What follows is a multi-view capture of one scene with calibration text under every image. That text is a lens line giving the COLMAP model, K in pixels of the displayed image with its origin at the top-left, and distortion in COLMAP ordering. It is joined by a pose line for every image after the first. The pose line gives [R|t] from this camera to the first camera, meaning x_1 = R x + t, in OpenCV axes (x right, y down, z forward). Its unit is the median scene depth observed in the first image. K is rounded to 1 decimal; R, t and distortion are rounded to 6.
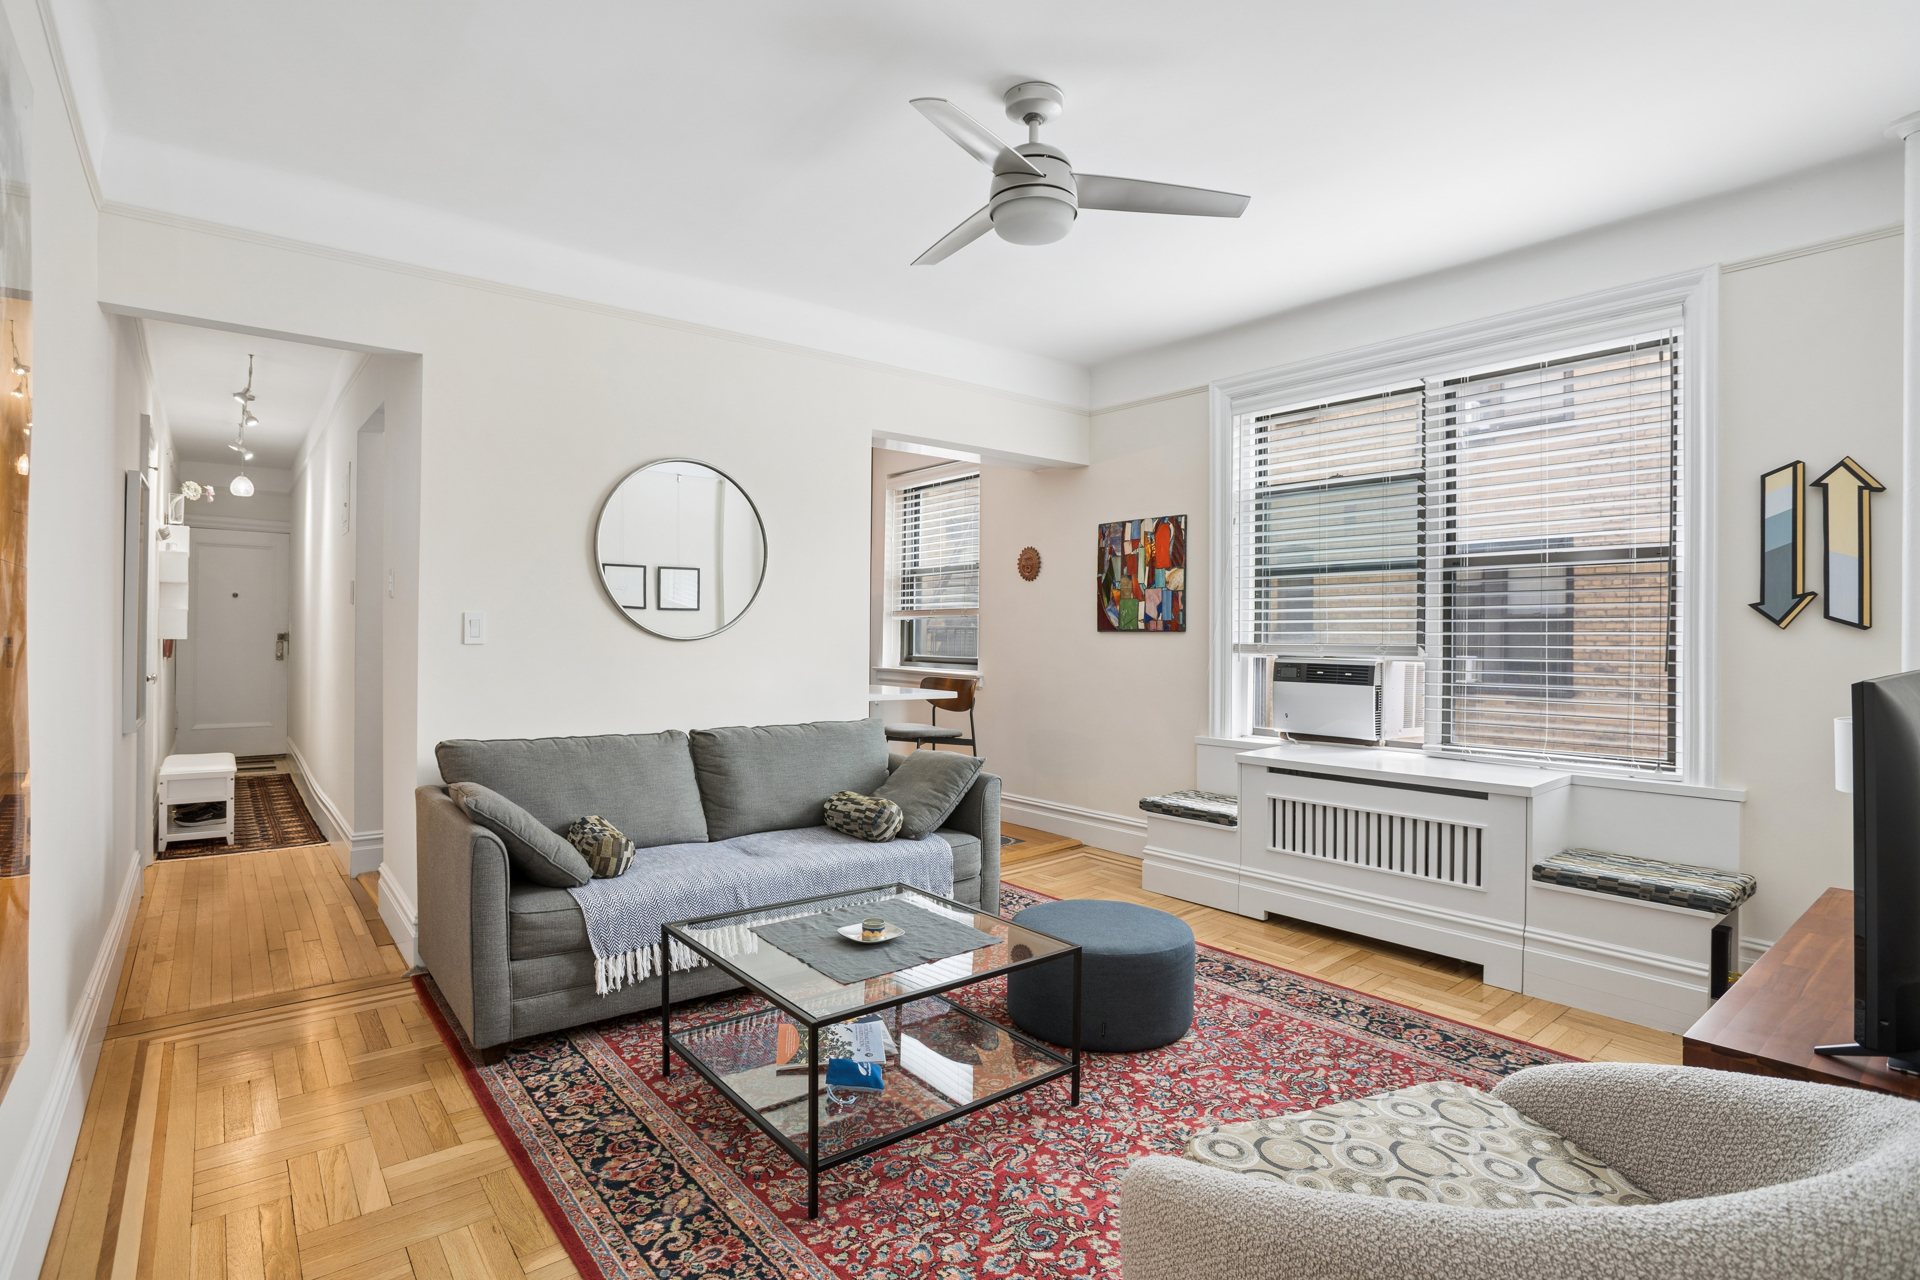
lens RADIAL K [[939.2, 0, 959.3], [0, 939.2, 639.8], [0, 0, 1]] dist [-0.000471, -0.000016]
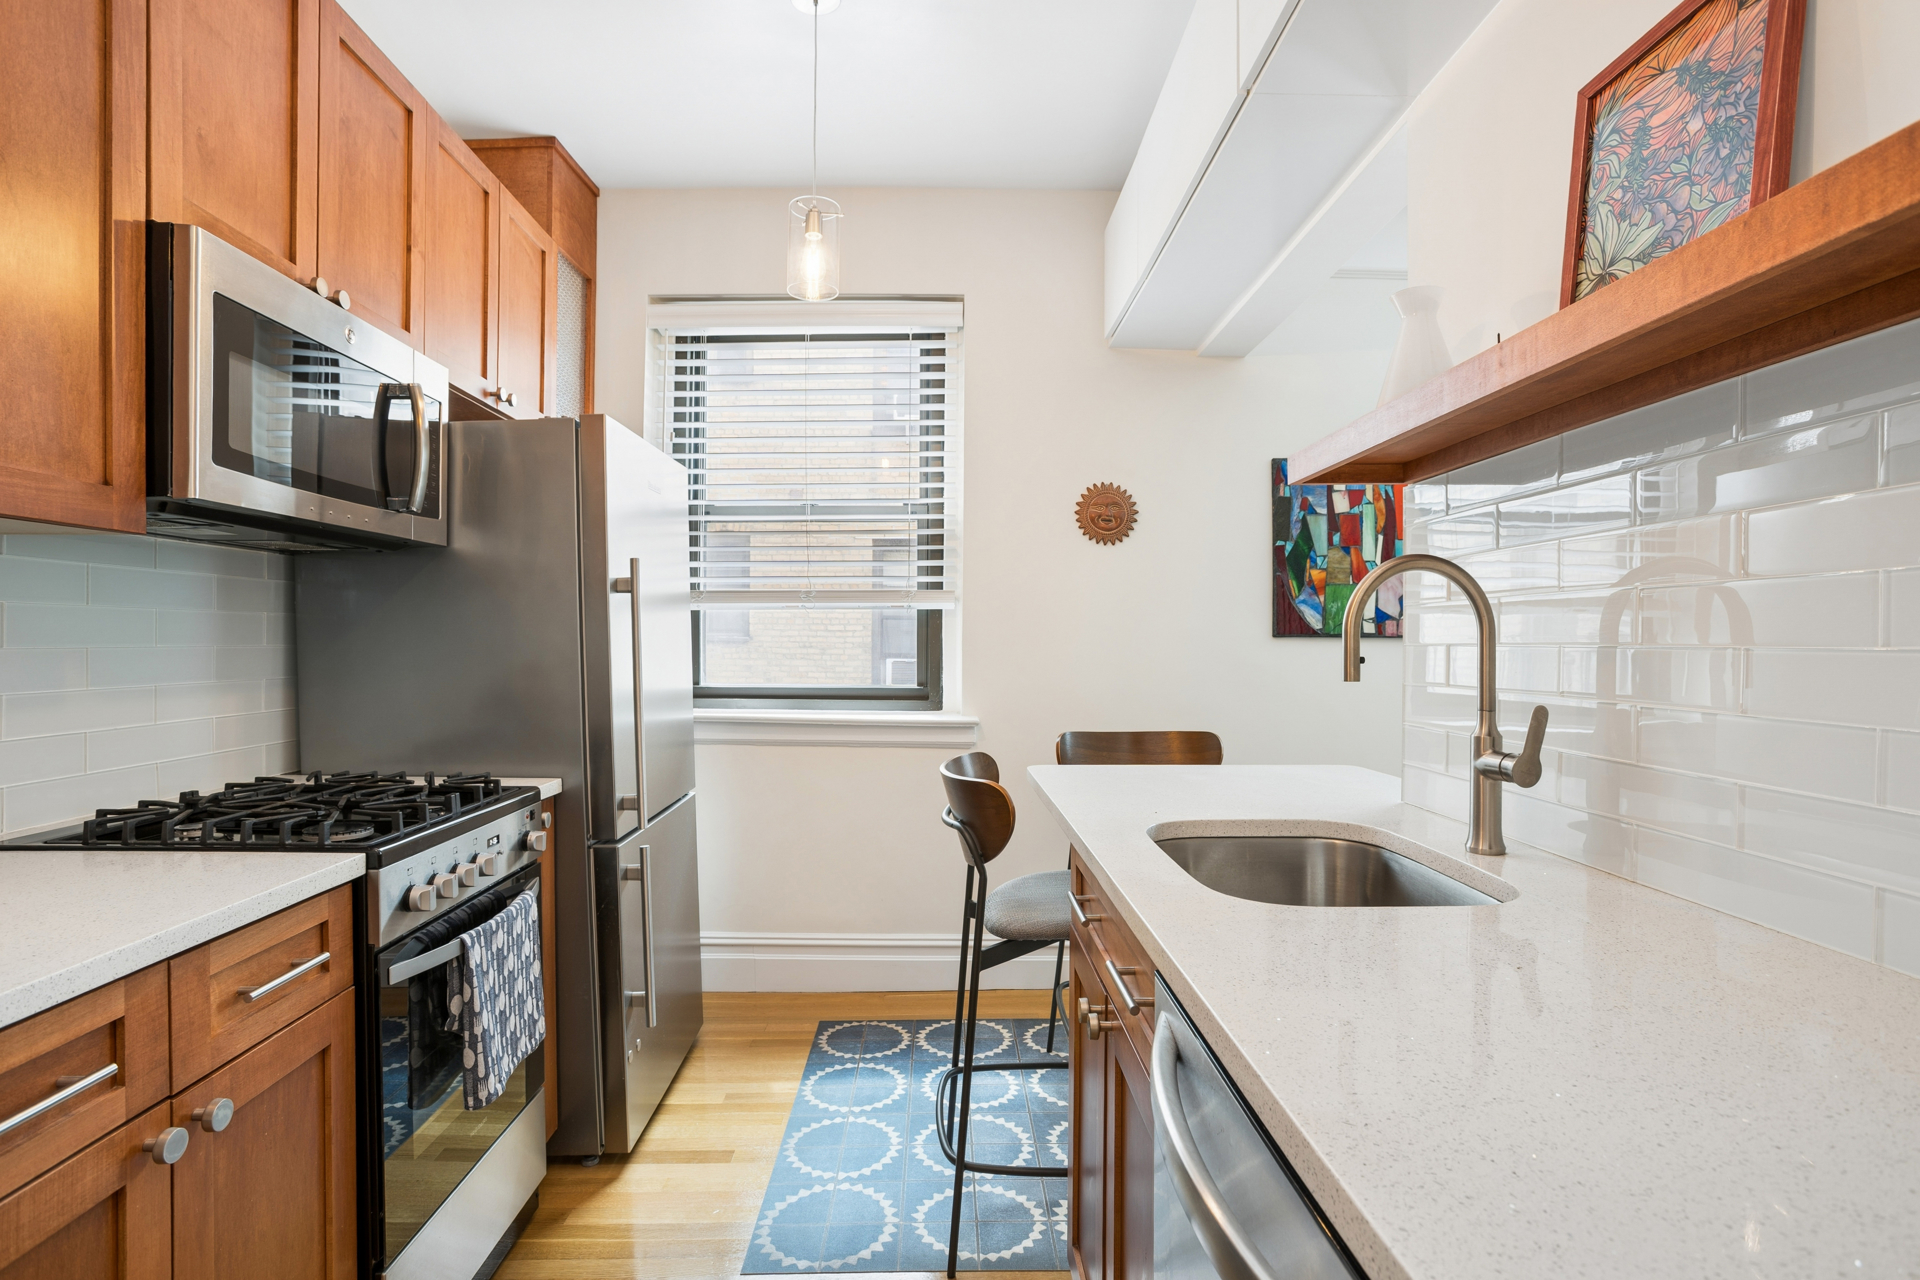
lens RADIAL K [[939.2, 0, 958.3], [0, 939.2, 638.9], [0, 0, 1]] dist [-0.000471, -0.000016]
pose [[0.643150, -0.006174, 0.765715, -0.450951], [-0.001464, 0.999956, 0.009292, -0.013028], [-0.765738, -0.007098, 0.643113, 0.785170]]
